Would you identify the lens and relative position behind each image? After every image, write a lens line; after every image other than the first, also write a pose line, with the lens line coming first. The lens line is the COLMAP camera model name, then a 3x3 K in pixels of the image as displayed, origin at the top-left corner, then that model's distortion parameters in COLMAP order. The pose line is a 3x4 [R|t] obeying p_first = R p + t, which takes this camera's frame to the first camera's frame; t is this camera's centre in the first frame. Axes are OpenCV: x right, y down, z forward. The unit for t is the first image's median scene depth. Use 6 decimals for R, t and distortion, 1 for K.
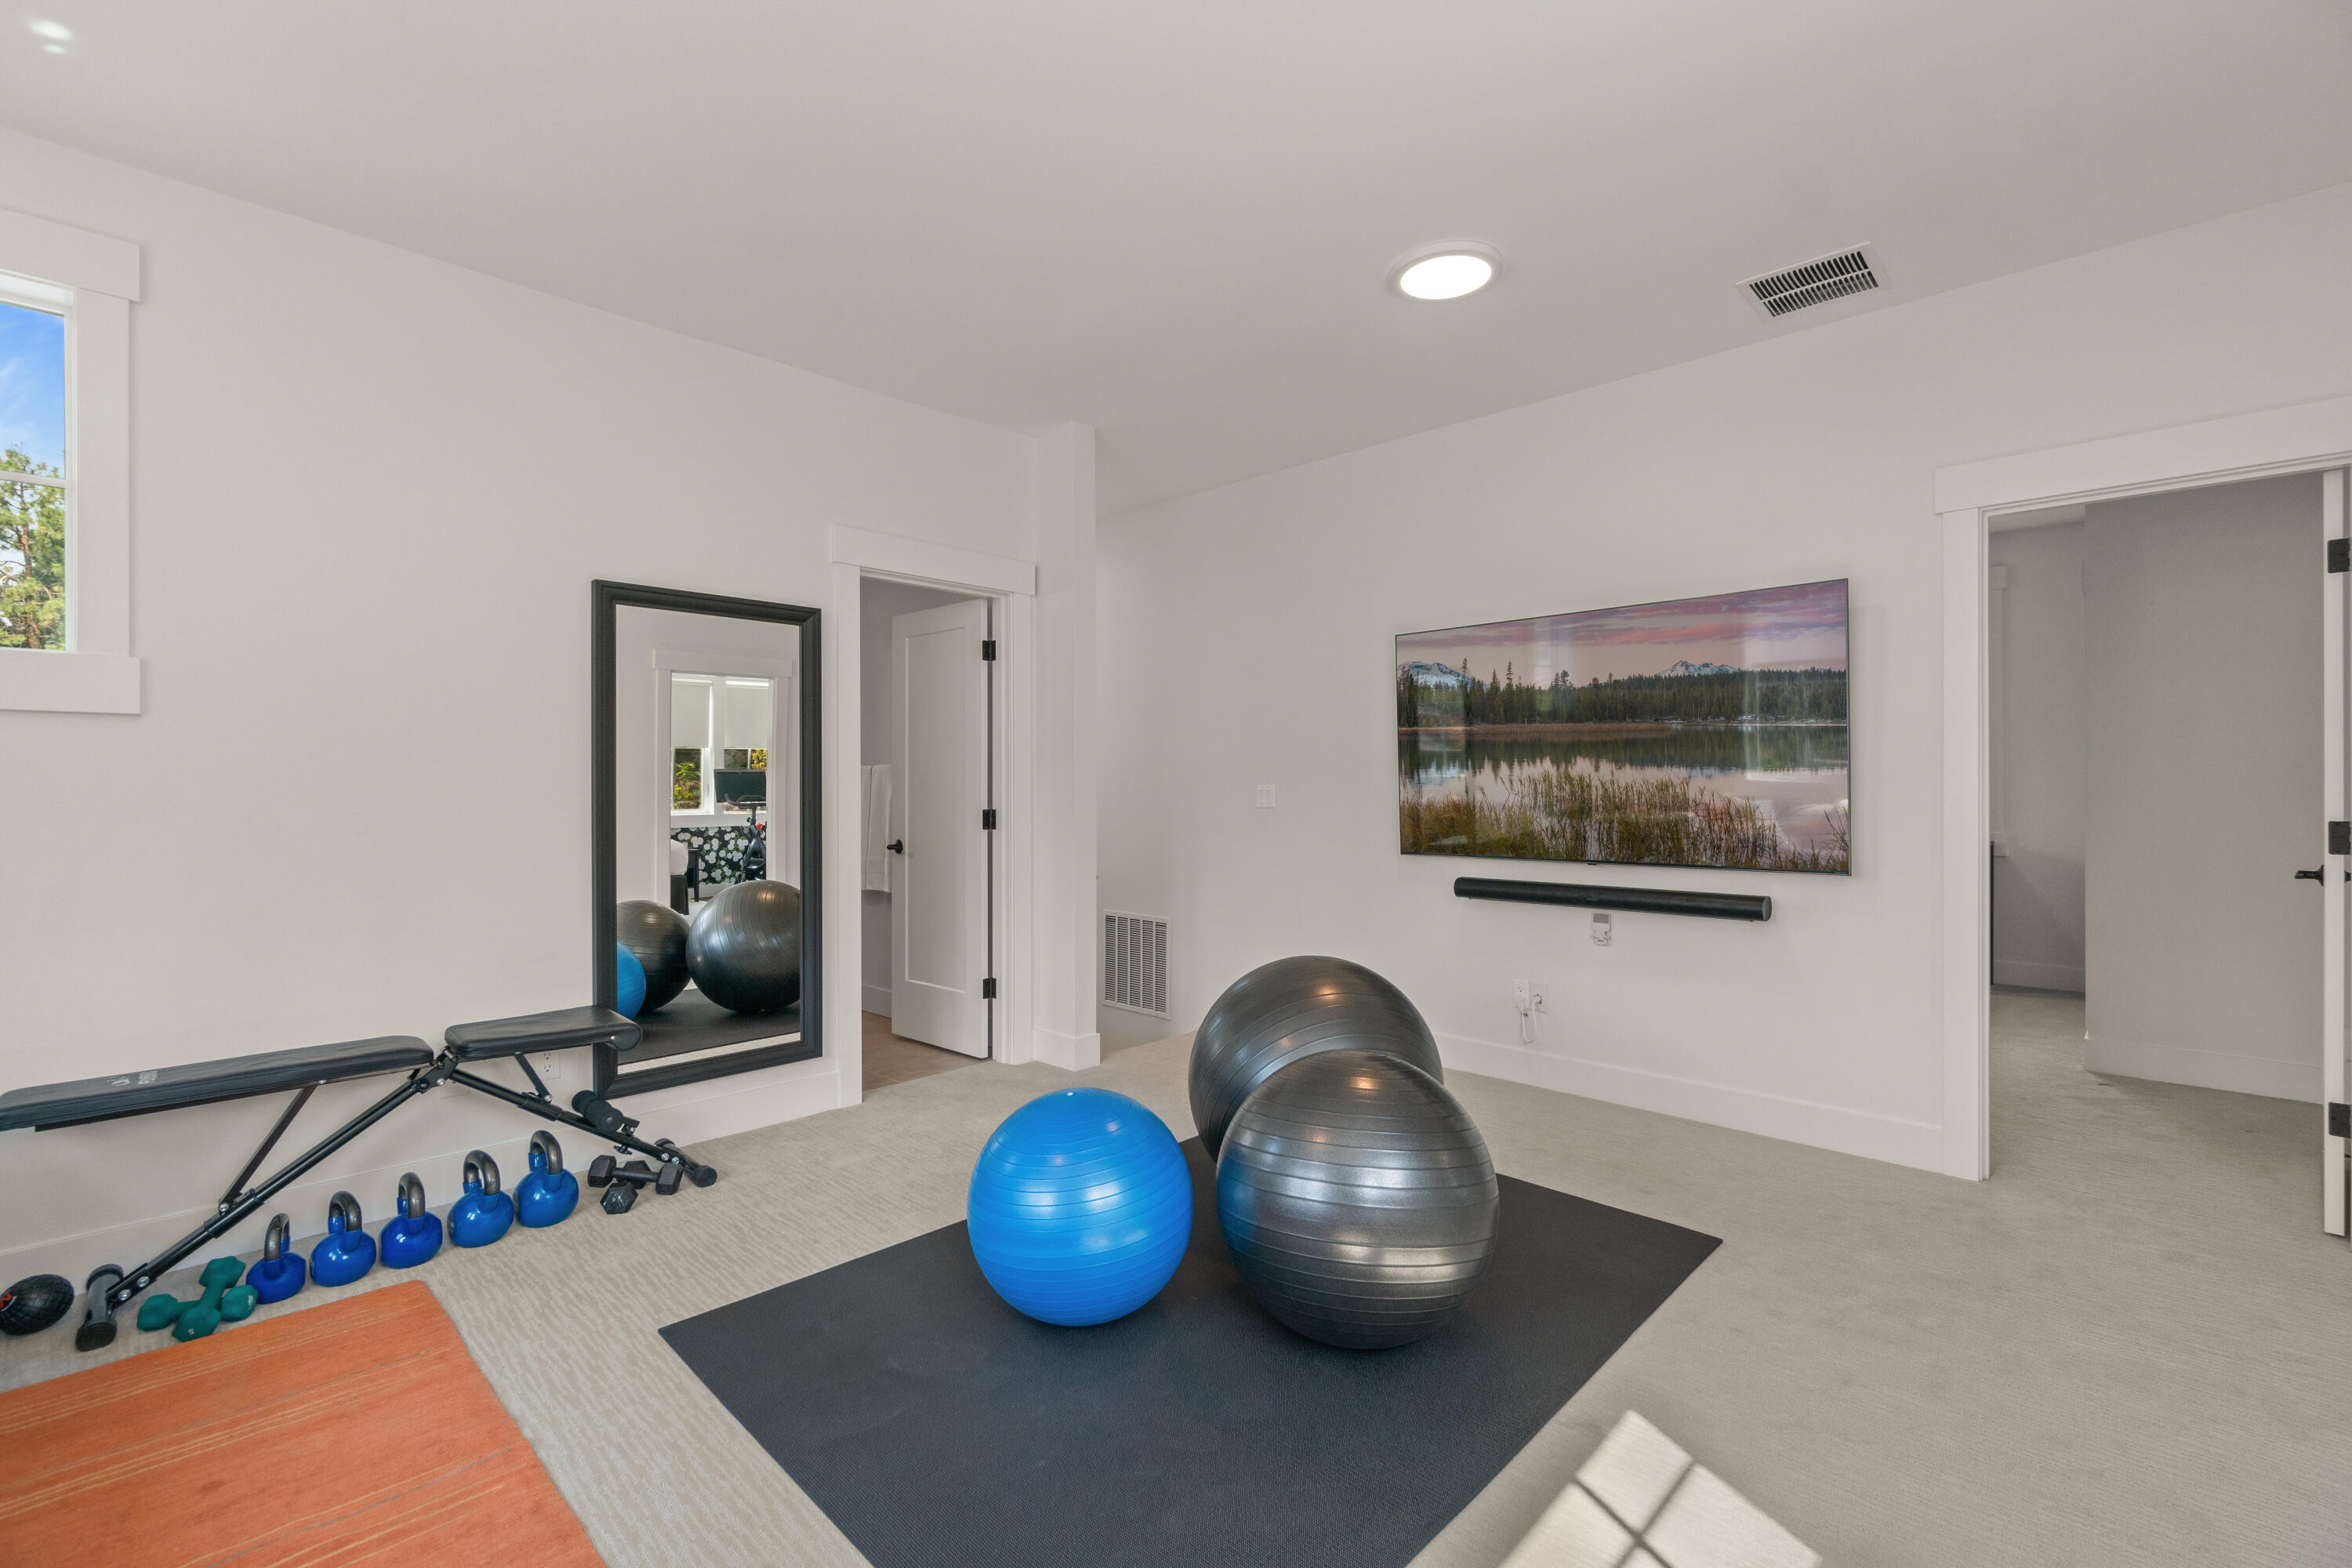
lens RADIAL K [[1018.3, 0, 1186.5], [0, 1018.3, 738.1], [0, 0, 1]] dist [-0.003053, 0.001780]
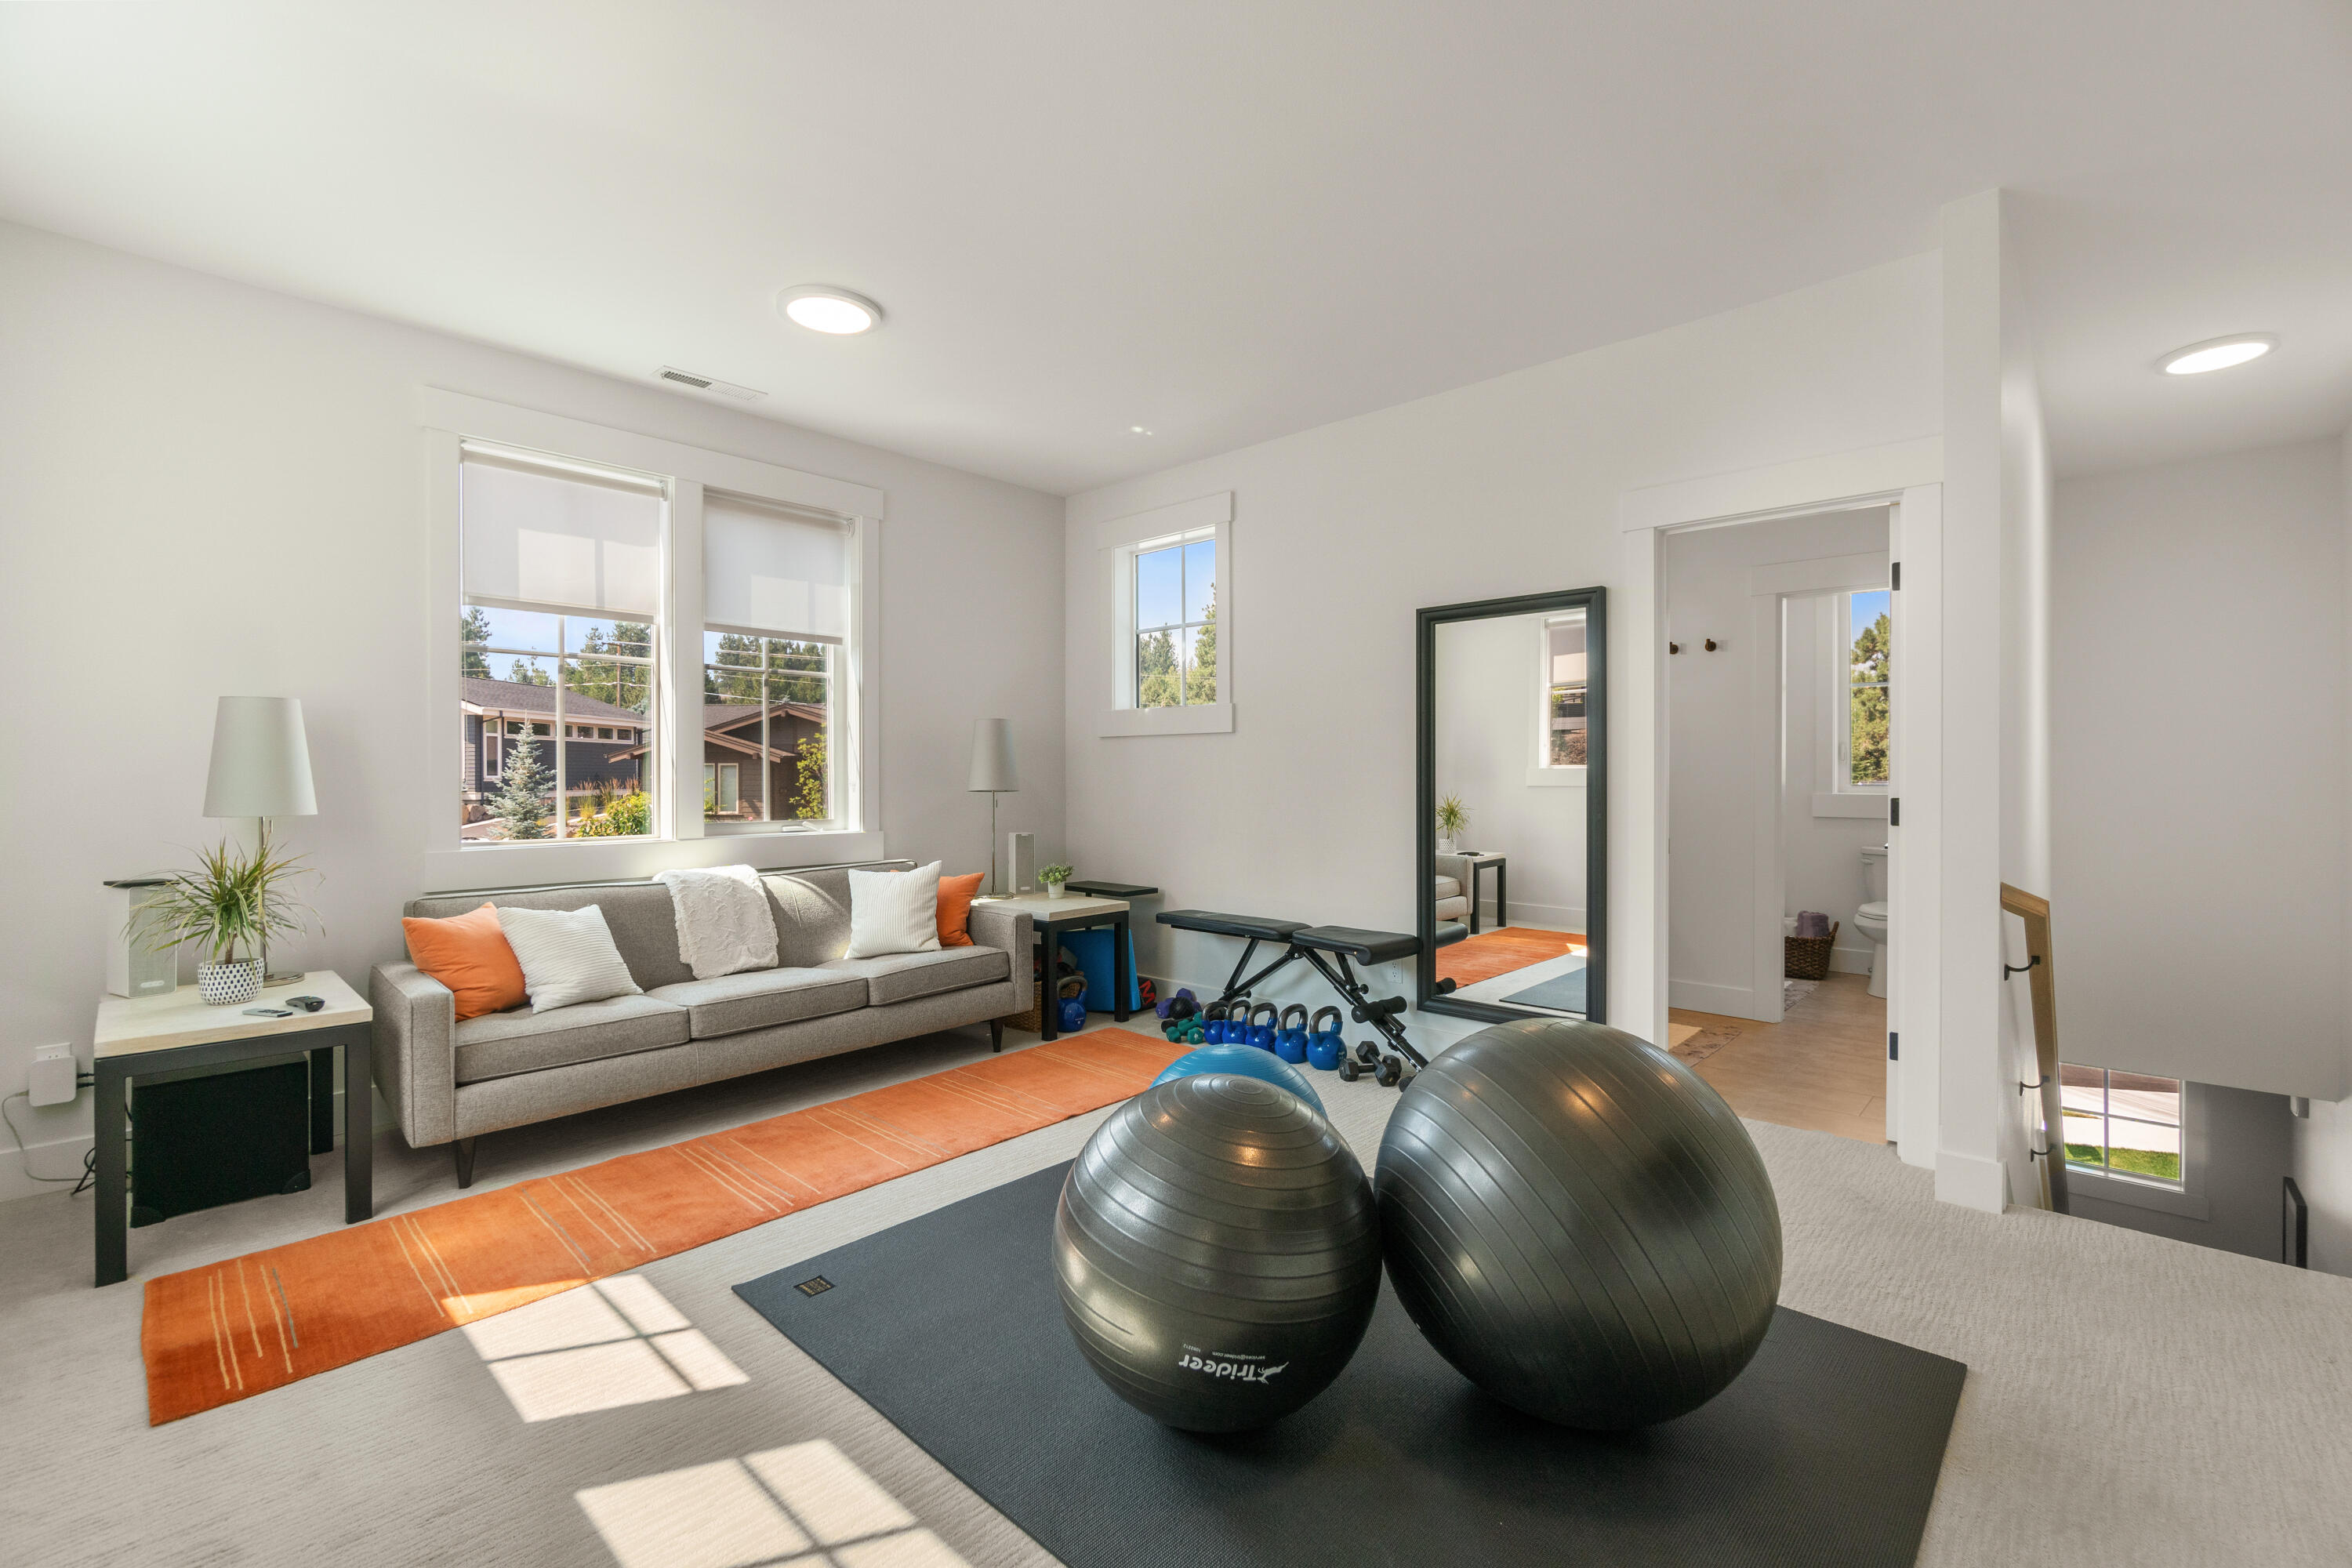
lens RADIAL K [[1018.3, 0, 1187.9], [0, 1018.3, 758.8], [0, 0, 1]] dist [-0.003053, 0.001780]
pose [[0.014578, -0.007746, -0.999864, 0.892964], [0.058274, 0.998277, -0.006884, 0.032441], [0.998194, -0.058166, 0.015004, 0.857242]]
